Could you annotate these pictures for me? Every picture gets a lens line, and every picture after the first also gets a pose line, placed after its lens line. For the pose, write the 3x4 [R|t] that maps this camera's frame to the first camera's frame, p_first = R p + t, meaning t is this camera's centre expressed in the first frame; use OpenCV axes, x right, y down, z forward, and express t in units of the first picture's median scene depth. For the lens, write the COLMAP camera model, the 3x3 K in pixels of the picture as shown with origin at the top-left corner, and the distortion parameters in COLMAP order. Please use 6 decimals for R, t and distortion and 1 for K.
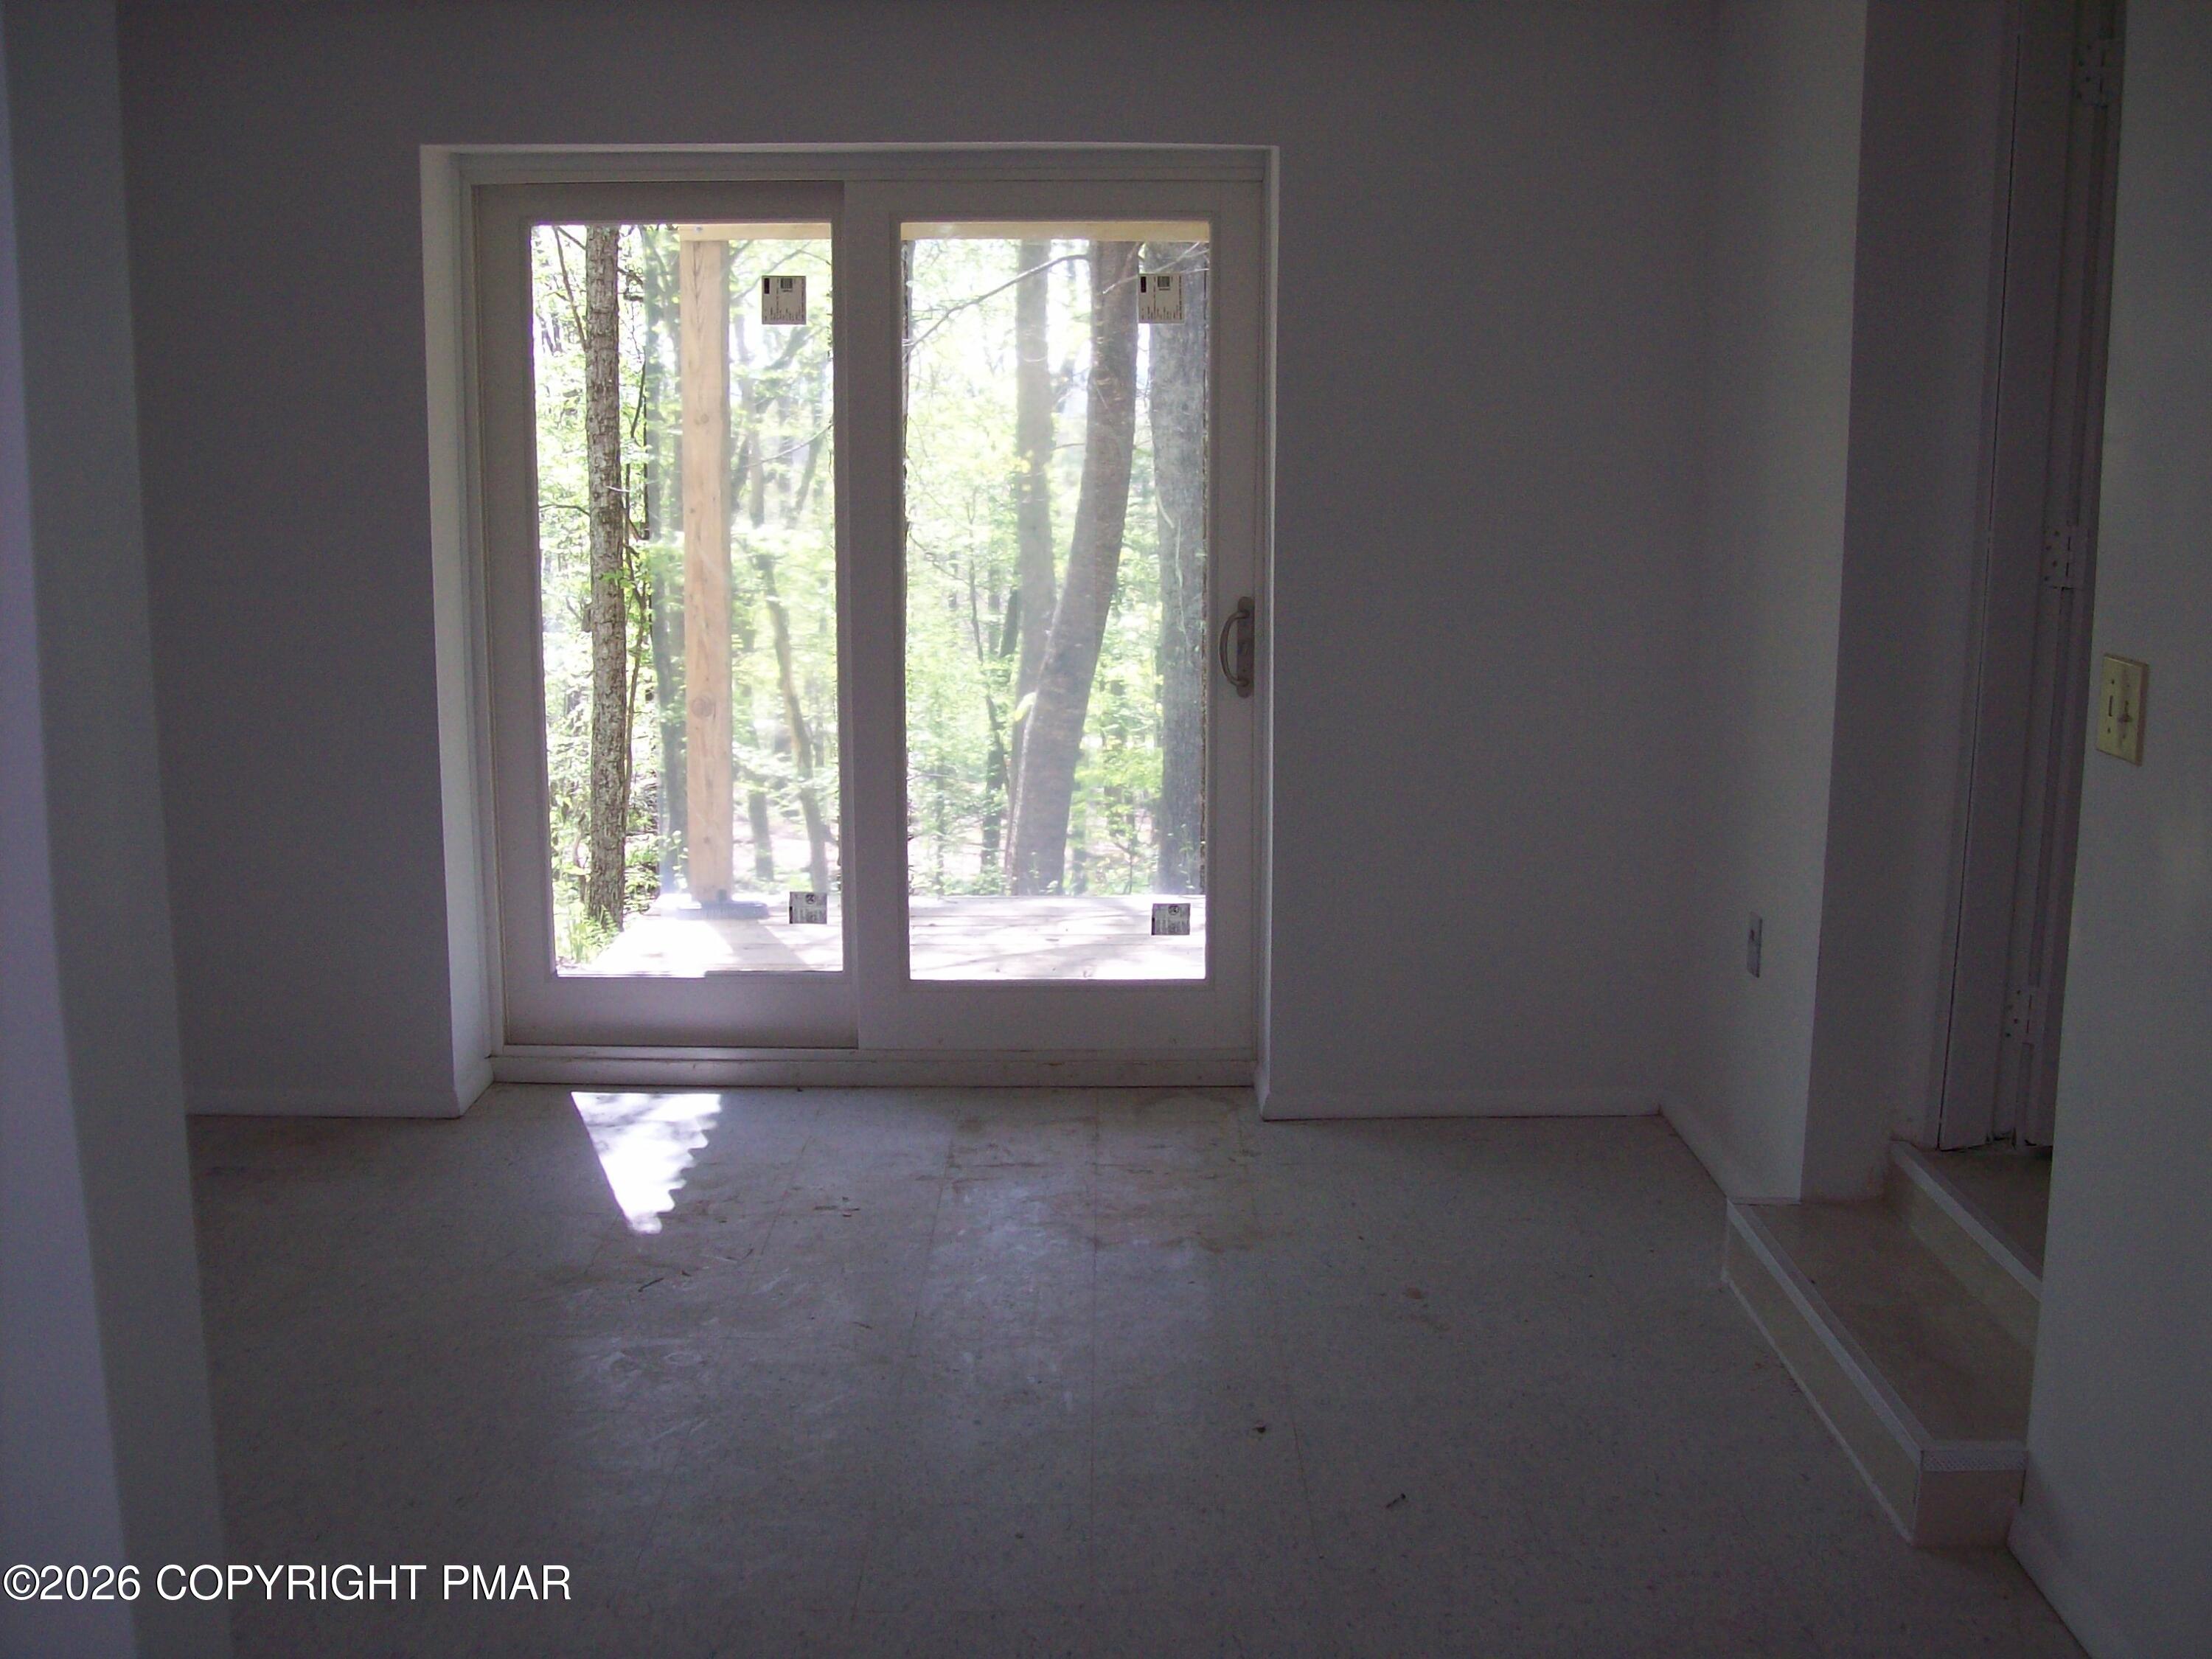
lens RADIAL K [[2359.5, 0, 1106.2], [0, 2359.5, 874.7], [0, 0, 1]] dist [-0.177090, 0.139550]
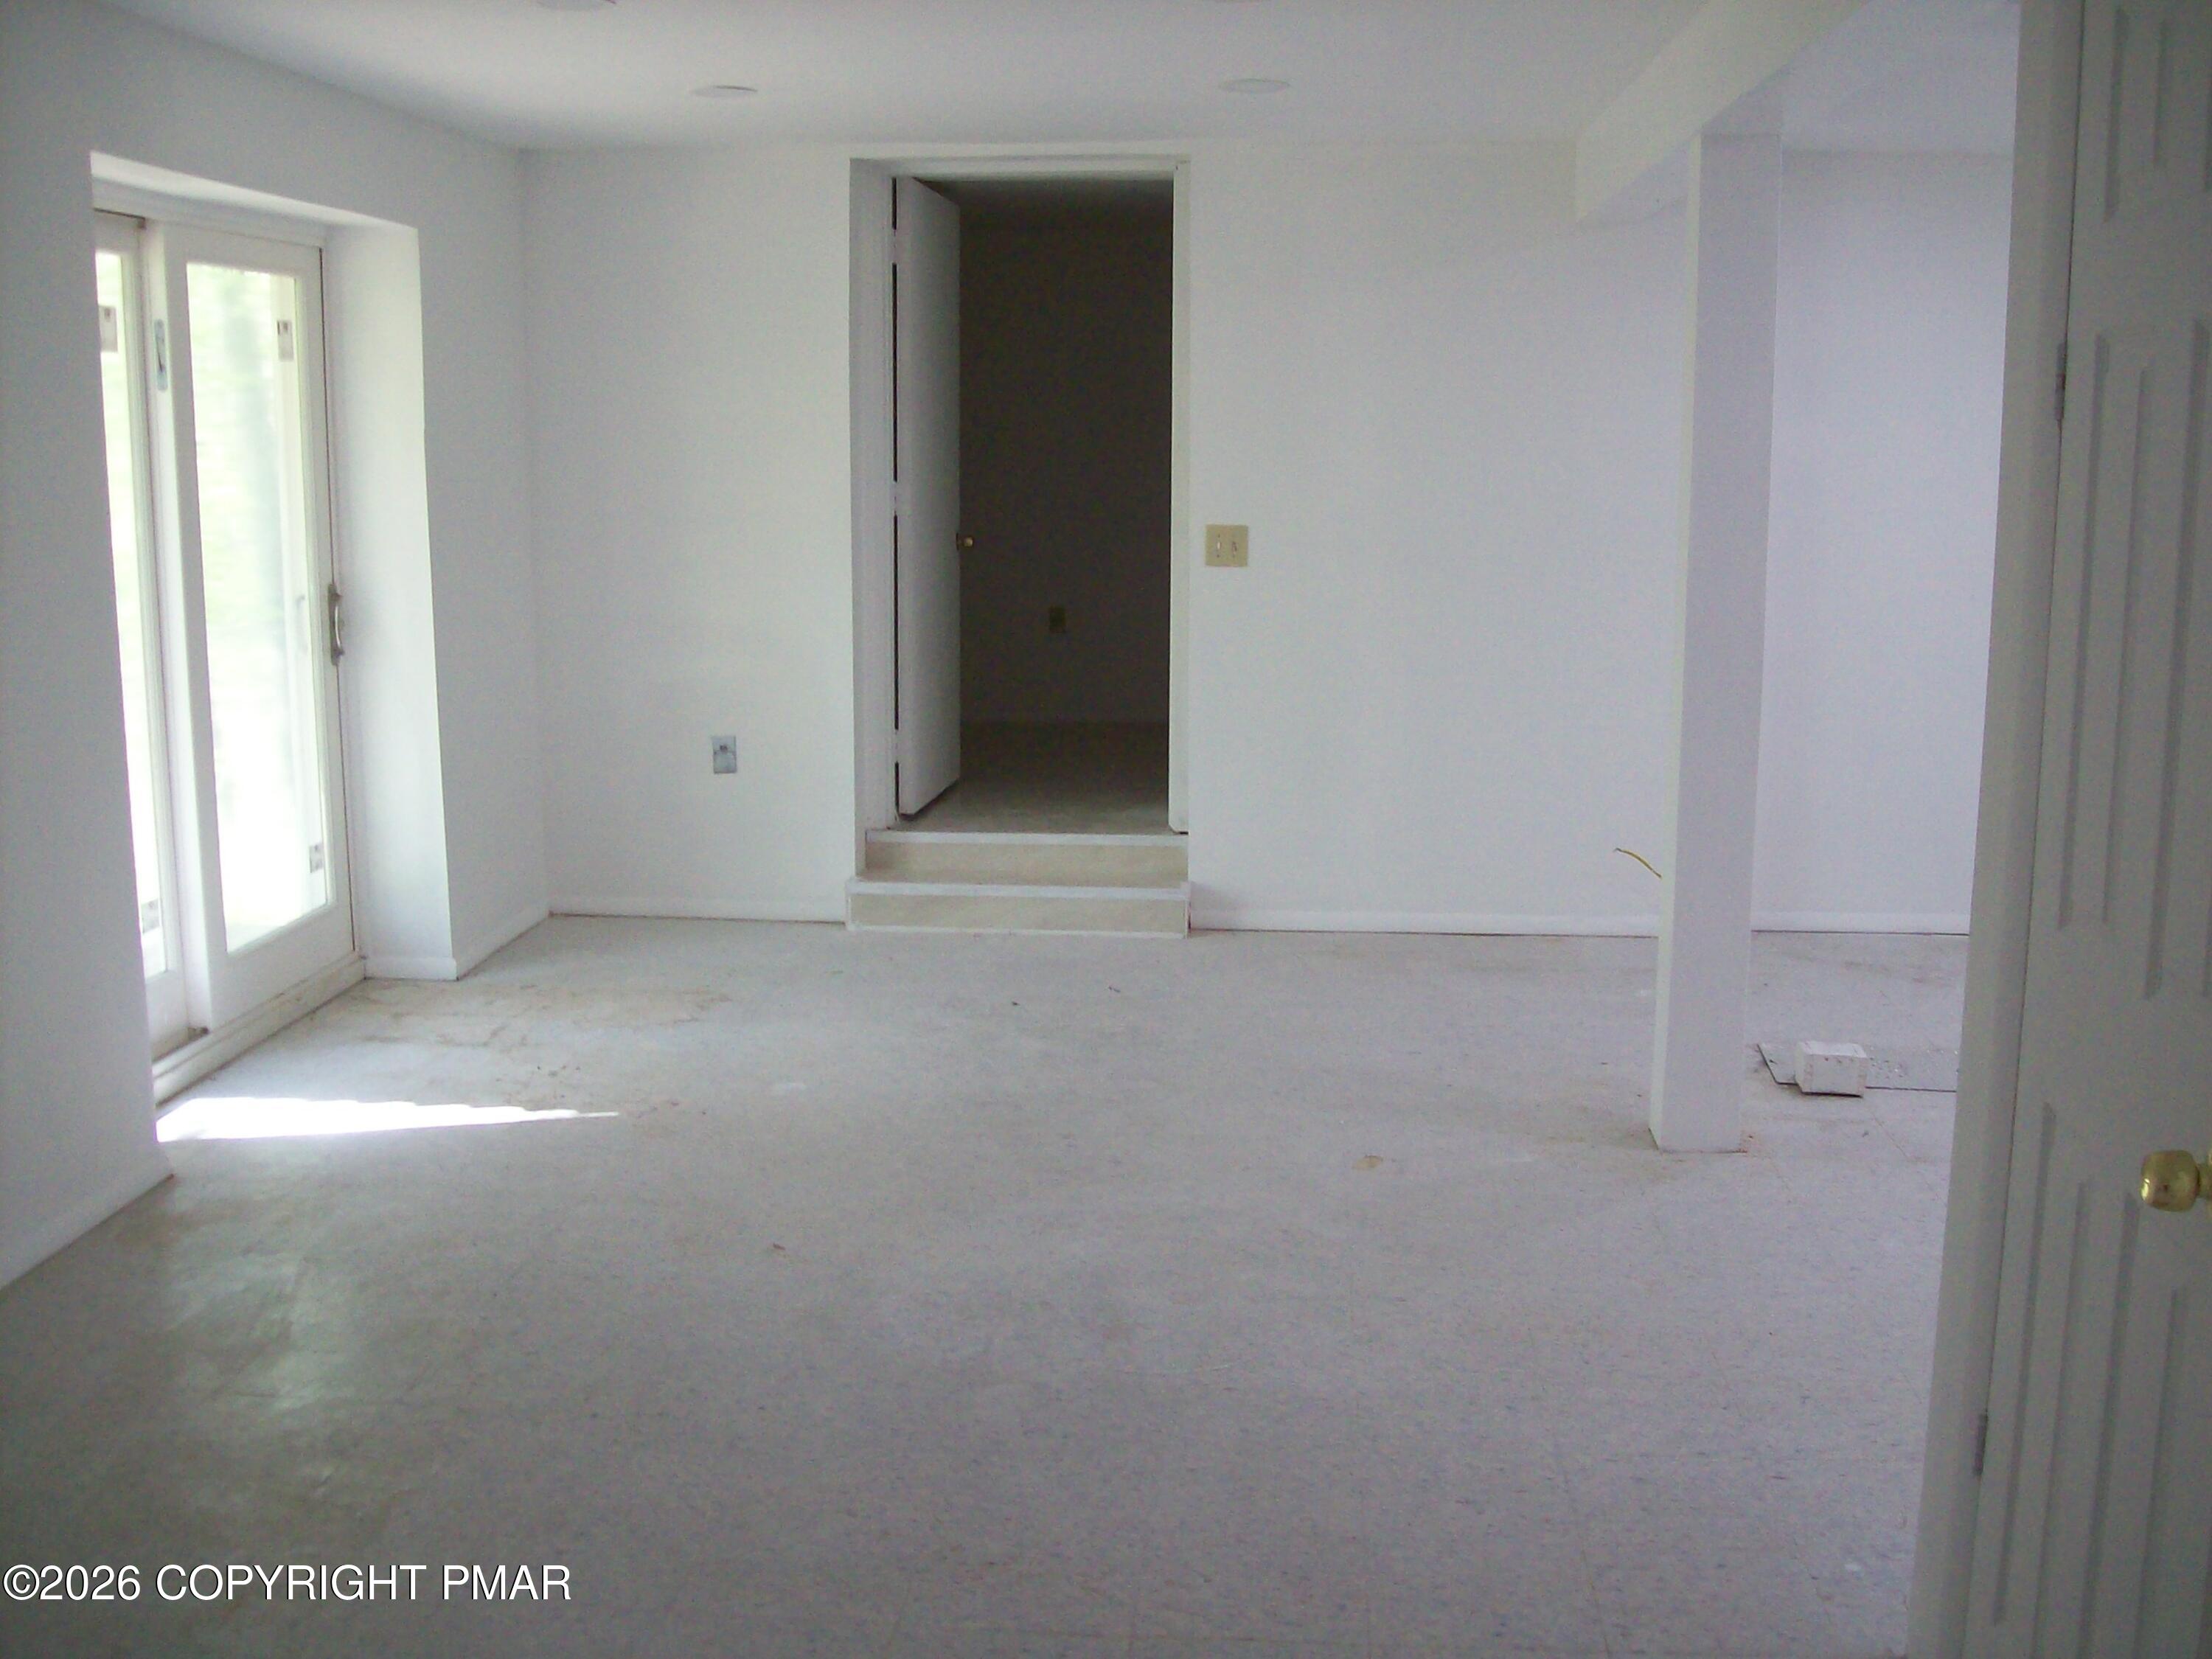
lens RADIAL K [[2359.5, 0, 1106.2], [0, 2359.5, 874.7], [0, 0, 1]] dist [-0.177090, 0.139550]
pose [[0.088799, -0.188228, 0.978103, -1.255420], [0.189209, 0.967290, 0.168969, -0.109807], [-0.977913, 0.170062, 0.121509, 0.539863]]
